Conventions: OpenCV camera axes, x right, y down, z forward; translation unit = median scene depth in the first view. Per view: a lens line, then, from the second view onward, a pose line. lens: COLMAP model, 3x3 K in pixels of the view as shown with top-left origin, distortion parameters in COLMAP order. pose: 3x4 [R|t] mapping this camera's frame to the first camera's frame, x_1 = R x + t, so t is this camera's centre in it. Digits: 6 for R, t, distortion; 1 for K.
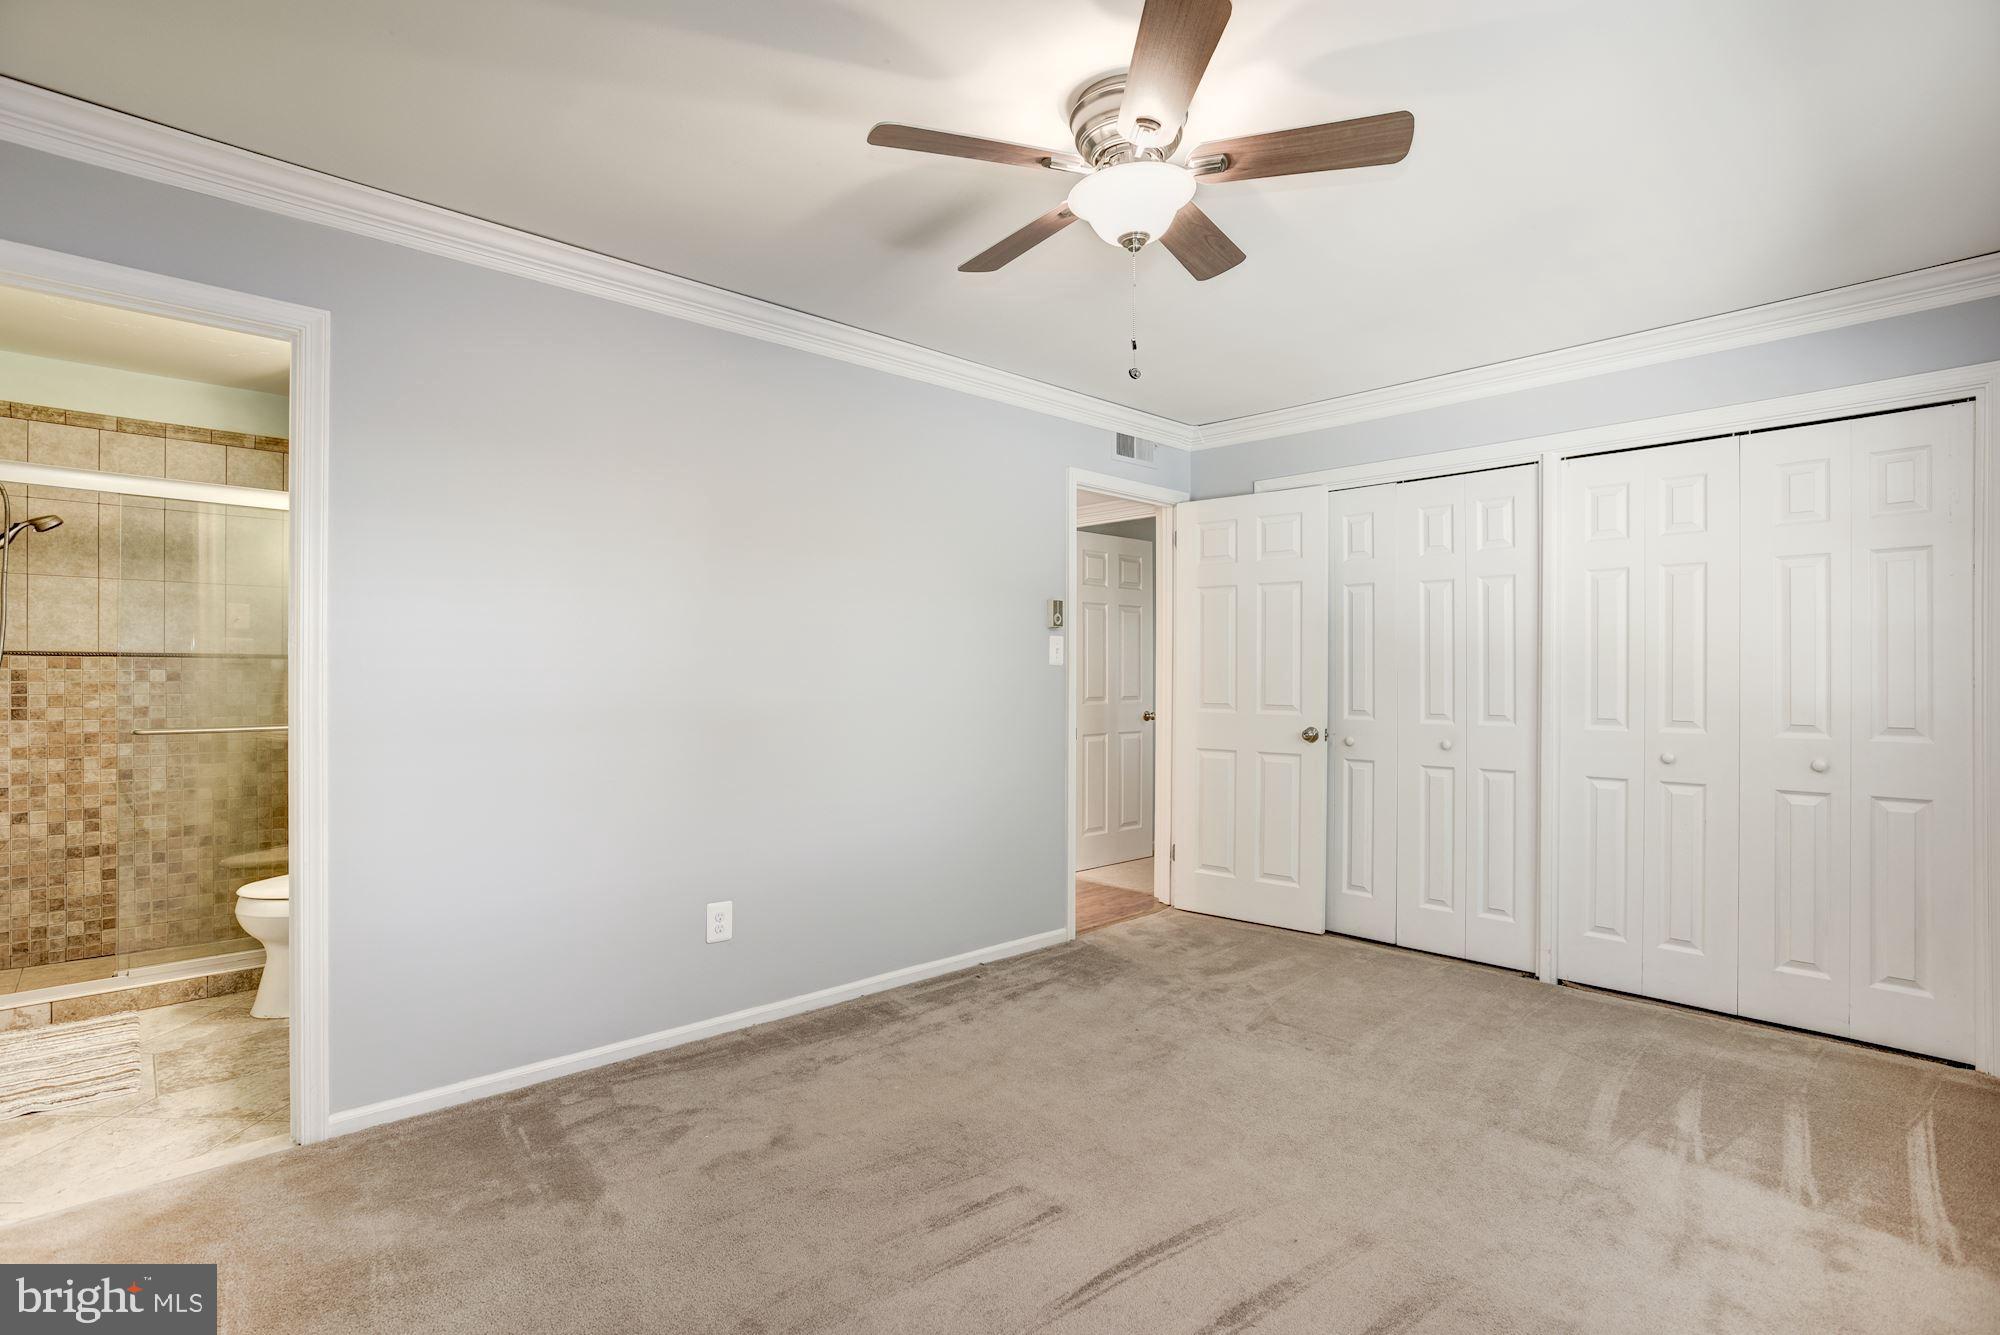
lens RADIAL K [[955.7, 0, 1001.0], [0, 955.7, 672.3], [0, 0, 1]] dist [-0.058013, 0.027184]
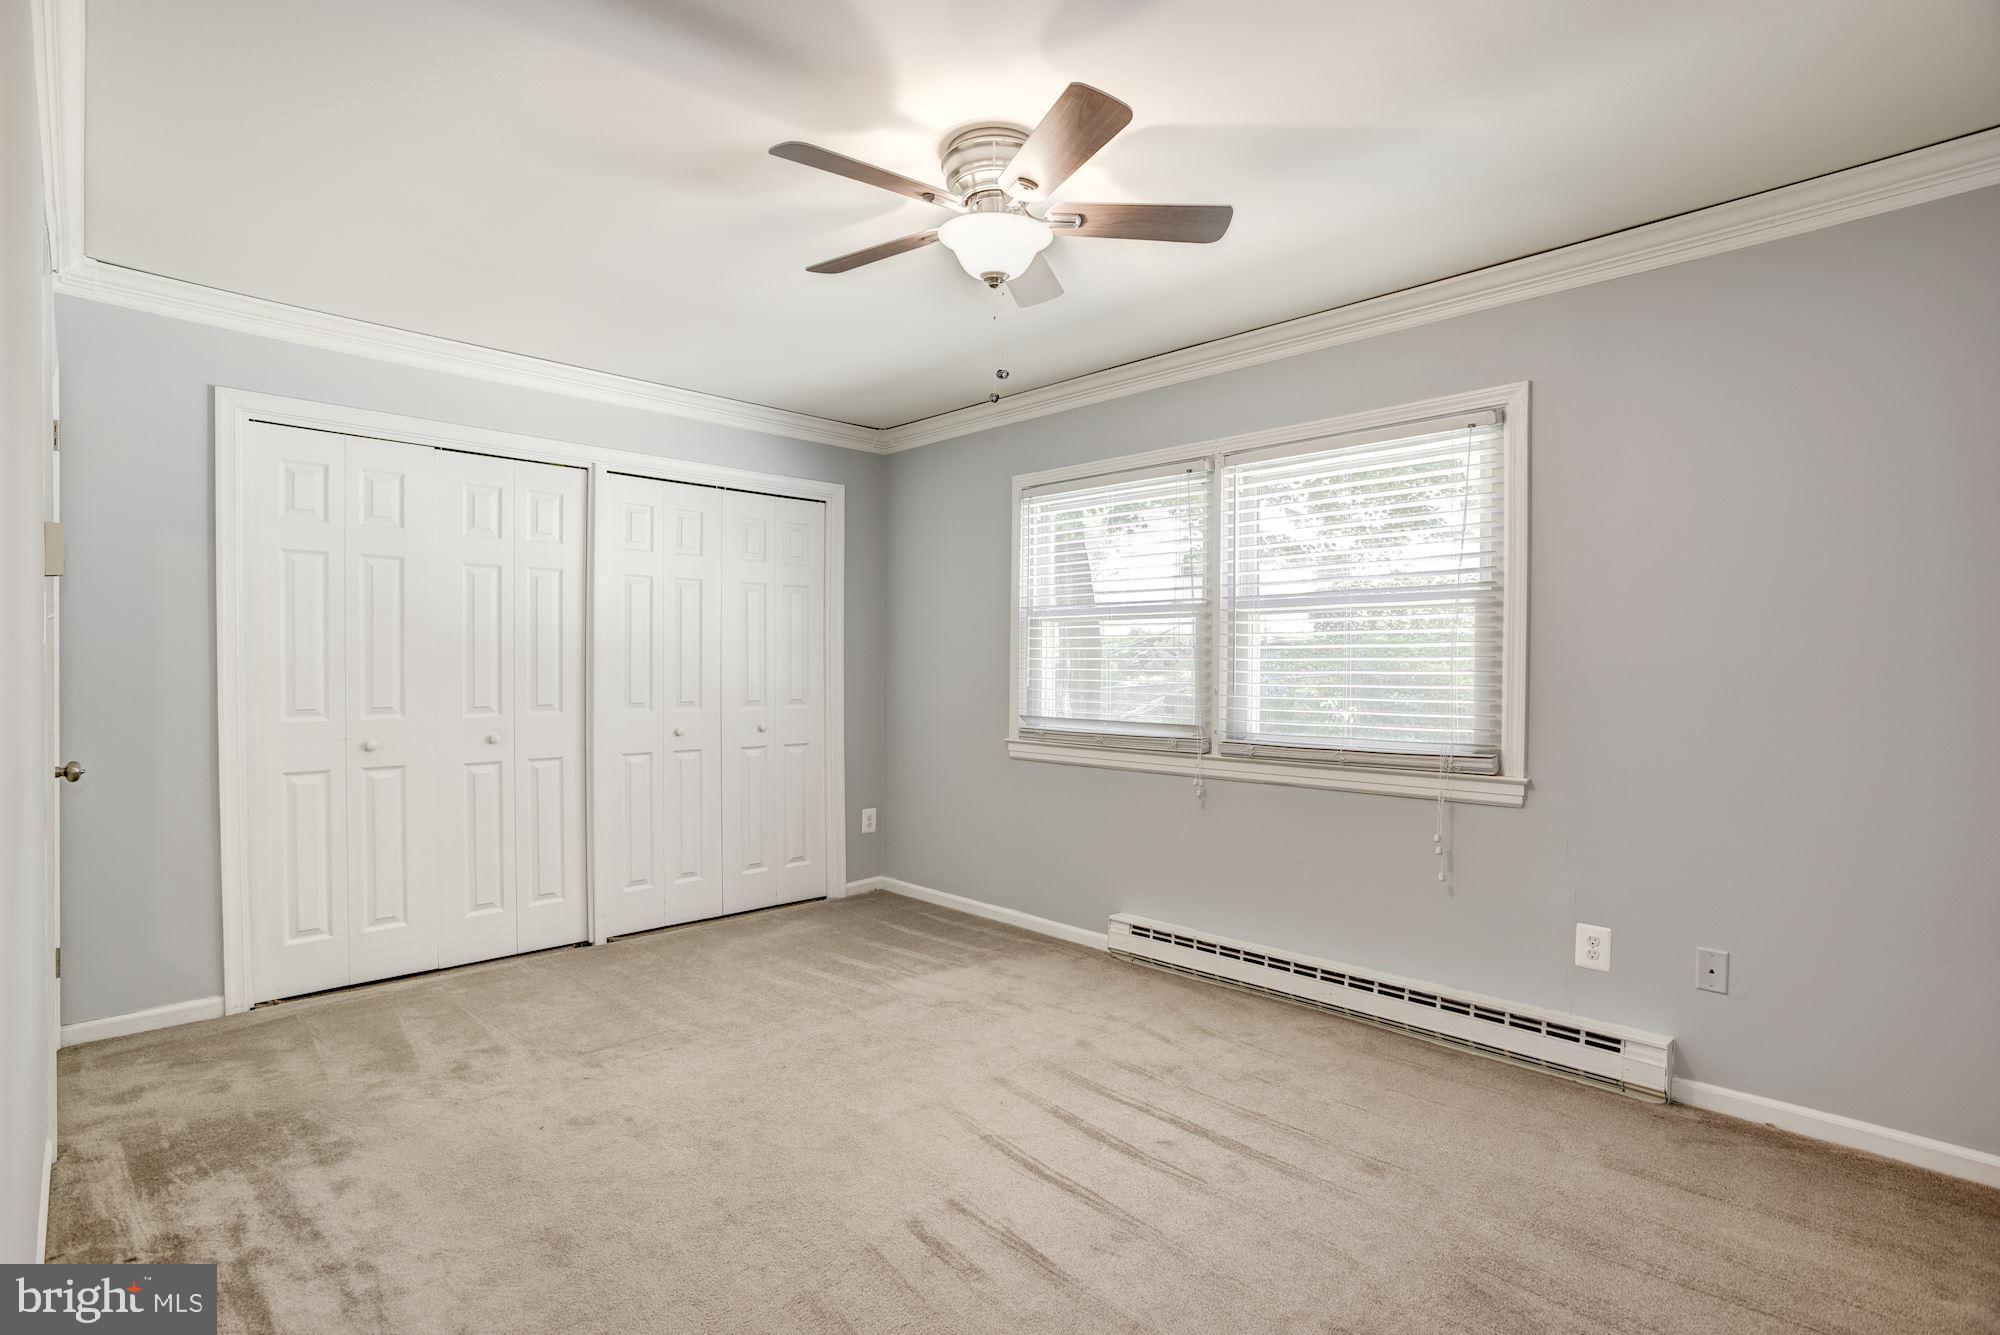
lens RADIAL K [[955.7, 0, 1001.0], [0, 955.7, 672.3], [0, 0, 1]] dist [-0.058013, 0.027184]
pose [[-0.026574, -0.008377, 0.999612, -0.571900], [-0.007573, 0.999938, 0.008178, -0.002123], [-0.999618, -0.007353, -0.026636, 0.595564]]
